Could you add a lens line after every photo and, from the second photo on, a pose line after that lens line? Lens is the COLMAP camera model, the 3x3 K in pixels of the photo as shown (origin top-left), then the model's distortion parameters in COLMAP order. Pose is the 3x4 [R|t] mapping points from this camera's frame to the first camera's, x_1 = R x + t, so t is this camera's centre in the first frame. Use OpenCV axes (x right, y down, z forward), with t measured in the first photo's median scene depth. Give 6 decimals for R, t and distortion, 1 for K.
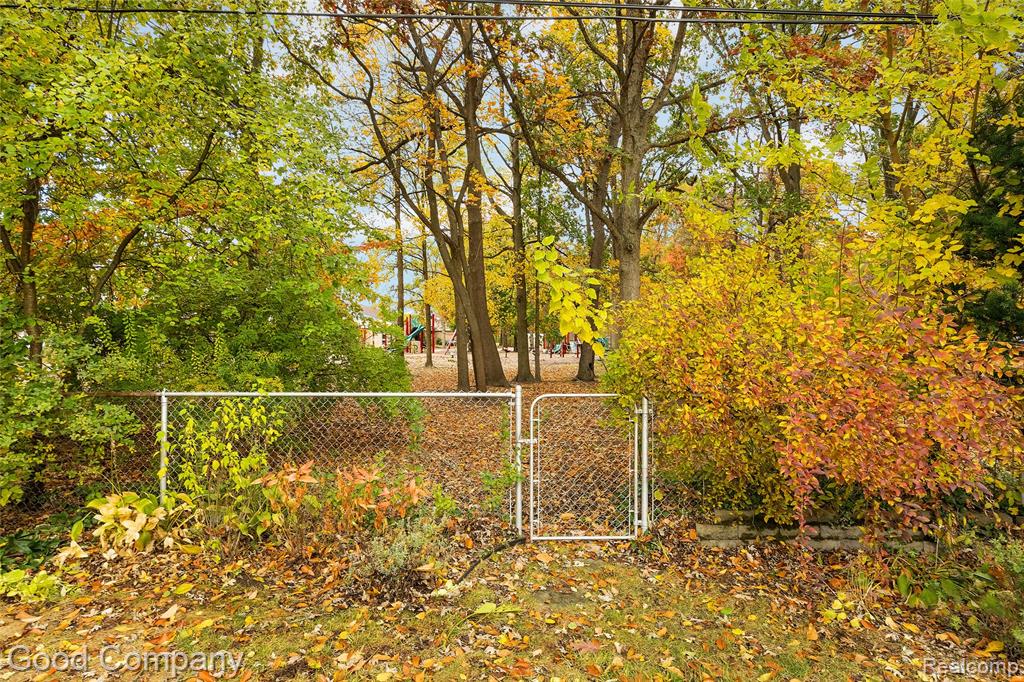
lens RADIAL K [[590.5, 0, 512.7], [0, 590.5, 341.5], [0, 0, 1]] dist [0.000008, -0.000005]
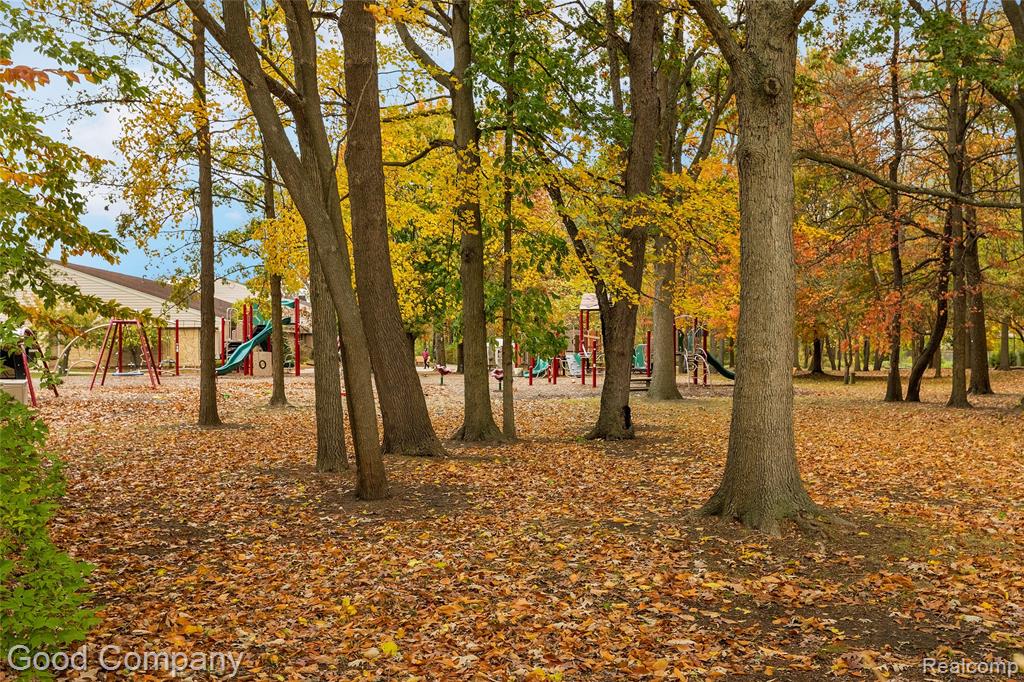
lens RADIAL K [[1036.1, 0, 510.8], [0, 1036.1, 343.7], [0, 0, 1]] dist [-0.019386, 0.000000]
pose [[0.998723, -0.001271, 0.050512, 0.004009], [0.001800, 0.999944, -0.010428, 0.002290], [-0.050496, 0.010505, 0.998669, 0.199755]]
